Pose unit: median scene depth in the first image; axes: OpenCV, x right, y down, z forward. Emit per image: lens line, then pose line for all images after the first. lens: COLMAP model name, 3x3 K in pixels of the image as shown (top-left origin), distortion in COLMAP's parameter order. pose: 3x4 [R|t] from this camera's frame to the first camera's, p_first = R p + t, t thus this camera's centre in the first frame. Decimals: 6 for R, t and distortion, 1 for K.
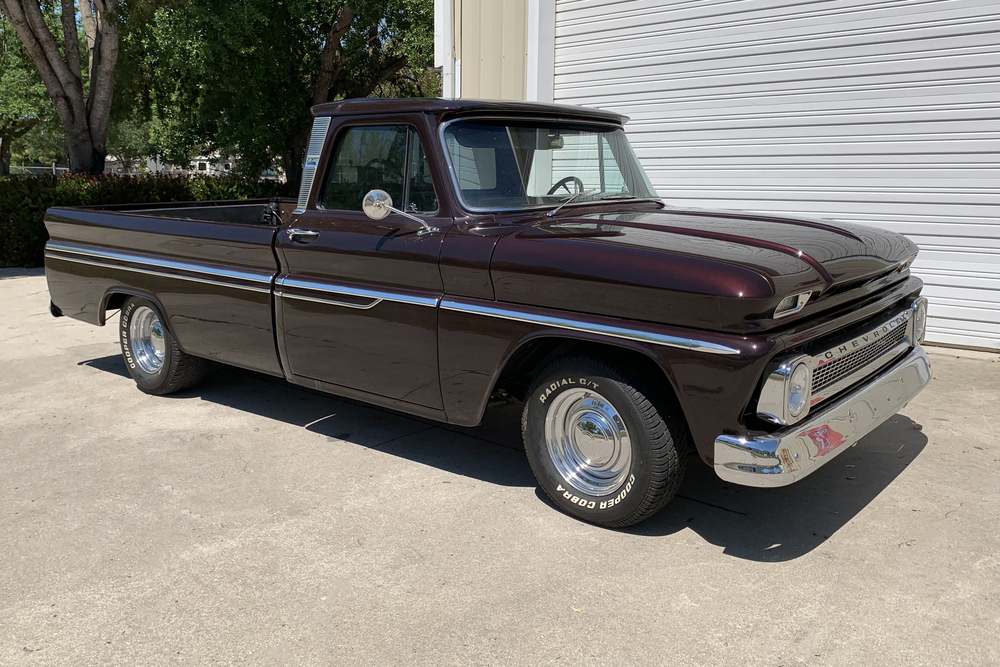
lens RADIAL K [[828.0, 0, 500.7], [0, 828.0, 292.2], [0, 0, 1]] dist [-0.001882, -0.010135]
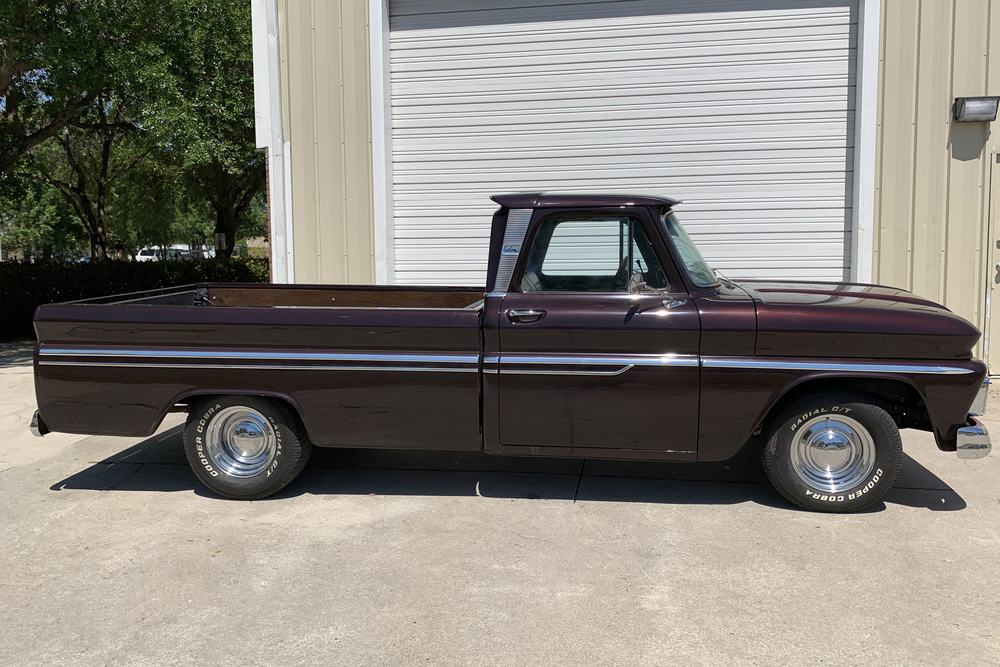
lens RADIAL K [[764.0, 0, 509.2], [0, 764.0, 323.1], [0, 0, 1]] dist [0.009307, -0.012731]
pose [[0.851967, -0.061283, 0.519997, -0.848645], [0.082367, 0.996448, -0.017516, -0.047043], [-0.517077, 0.057753, 0.853988, 0.158925]]
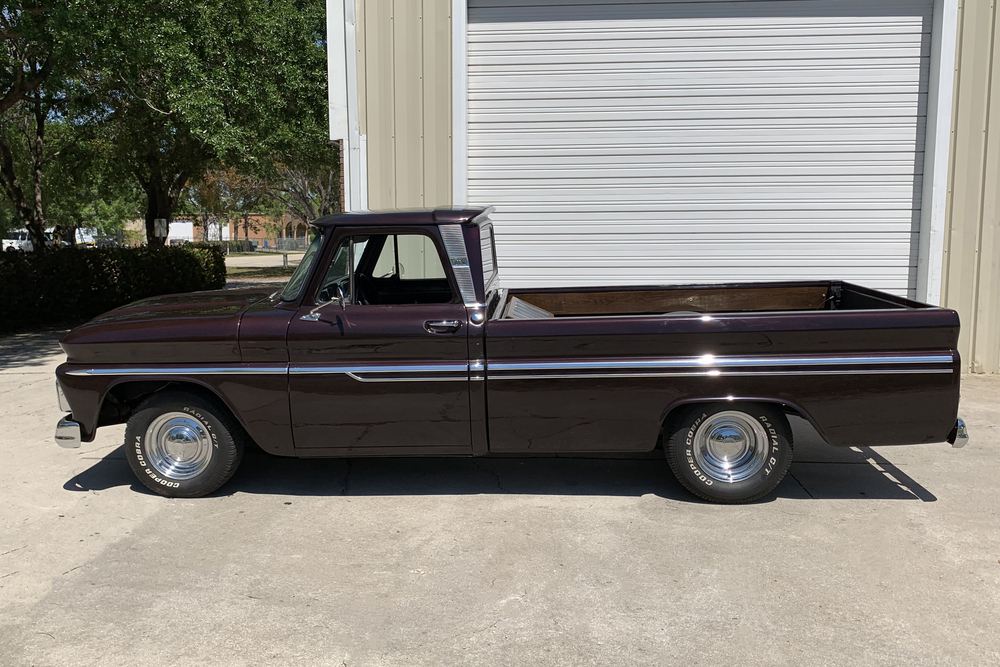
lens RADIAL K [[817.1, 0, 500.0], [0, 817.1, 333.5], [0, 0, 1]] dist [0.011419, -0.011296]
pose [[0.800714, -0.073732, 0.594492, -1.377155], [0.083601, 0.996439, 0.010982, -0.096956], [-0.593185, 0.040907, 0.804026, 0.294881]]
